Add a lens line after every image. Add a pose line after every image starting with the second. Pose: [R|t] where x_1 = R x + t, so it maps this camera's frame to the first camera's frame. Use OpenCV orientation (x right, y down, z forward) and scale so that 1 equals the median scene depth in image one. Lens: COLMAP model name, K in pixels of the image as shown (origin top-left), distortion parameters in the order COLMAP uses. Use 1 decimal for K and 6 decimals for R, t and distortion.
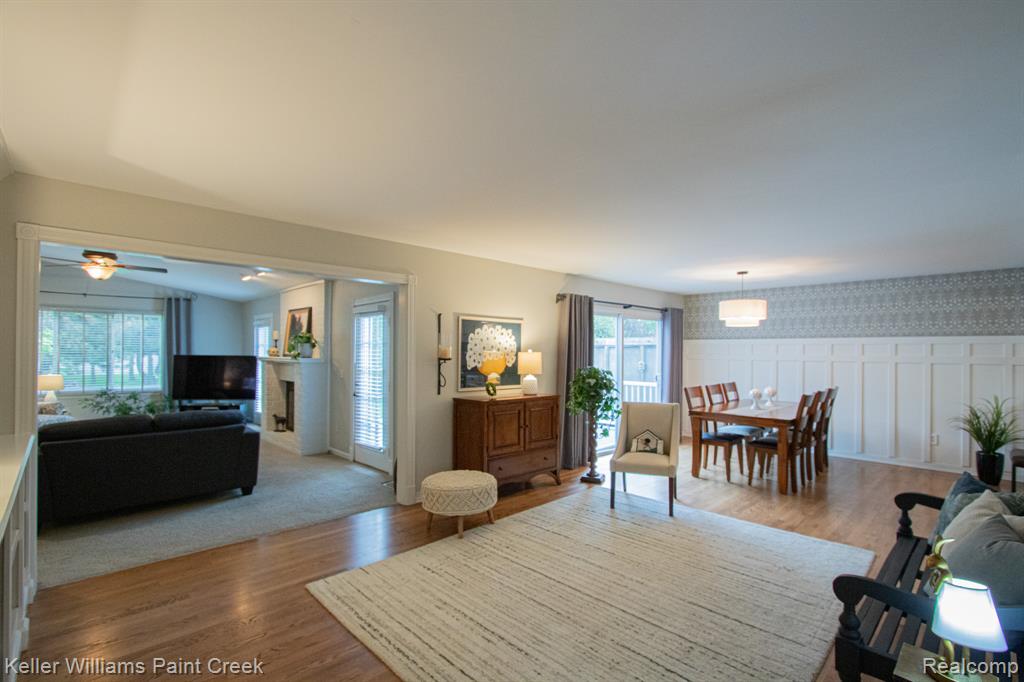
lens RADIAL K [[480.0, 0, 517.7], [0, 480.0, 348.5], [0, 0, 1]] dist [-0.005250, 0.000124]
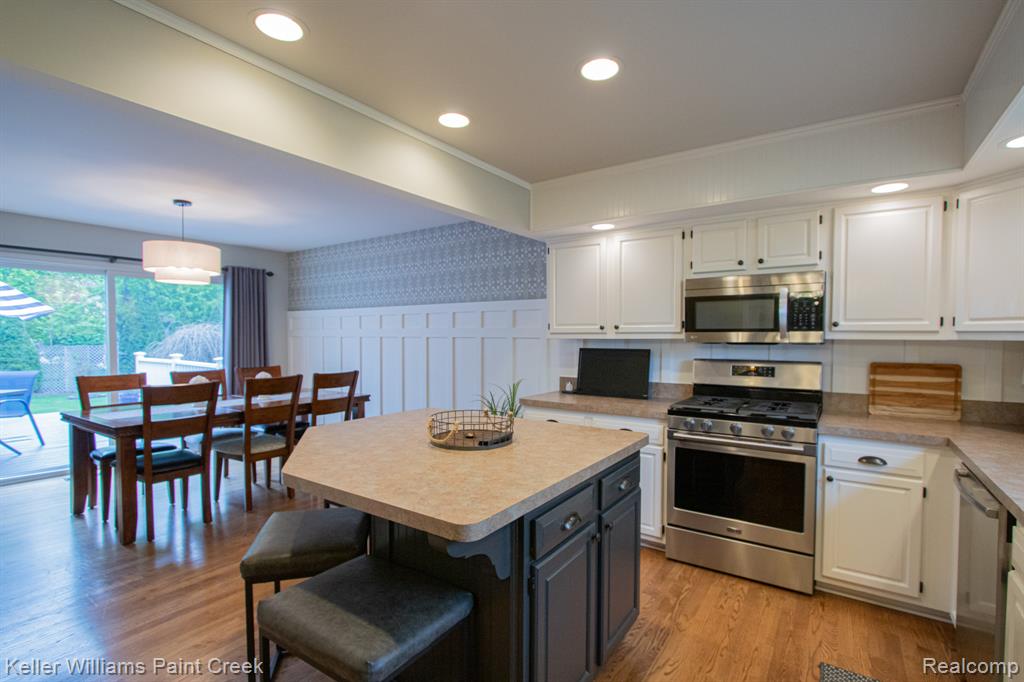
lens RADIAL K [[480.0, 0, 517.7], [0, 480.0, 348.5], [0, 0, 1]] dist [-0.005250, 0.000124]
pose [[0.980989, -0.010331, 0.193787, 0.765194], [0.003796, 0.999412, 0.034063, 0.022180], [-0.194025, -0.032680, 0.980452, 0.245940]]
